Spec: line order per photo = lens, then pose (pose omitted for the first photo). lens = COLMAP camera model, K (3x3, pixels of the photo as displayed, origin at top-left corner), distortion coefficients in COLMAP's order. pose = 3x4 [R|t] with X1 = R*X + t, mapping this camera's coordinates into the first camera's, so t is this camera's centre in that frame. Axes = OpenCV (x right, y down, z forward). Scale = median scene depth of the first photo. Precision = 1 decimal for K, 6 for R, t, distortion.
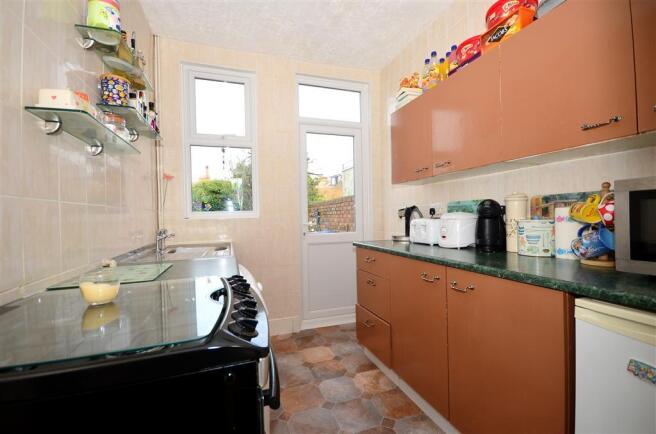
lens RADIAL K [[287.5, 0, 331.3], [0, 287.5, 215.6], [0, 0, 1]] dist [0.014341, -0.015472]
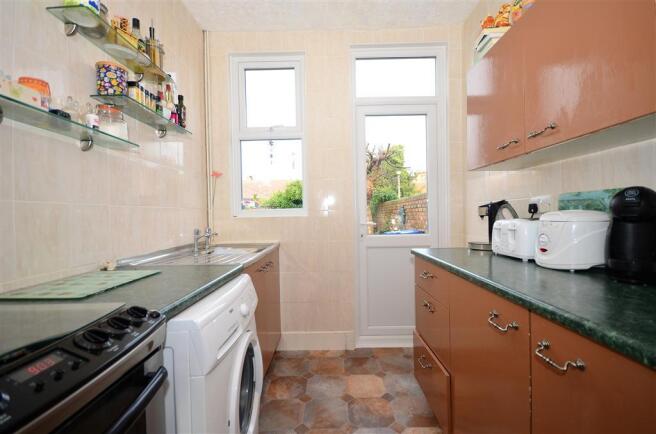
lens RADIAL K [[287.5, 0, 331.3], [0, 287.5, 215.6], [0, 0, 1]] dist [0.014341, -0.015472]
pose [[0.943099, 0.004055, -0.332486, 0.131883], [-0.000090, 0.999929, 0.011940, -0.005697], [0.332511, -0.011231, 0.943033, 0.212960]]
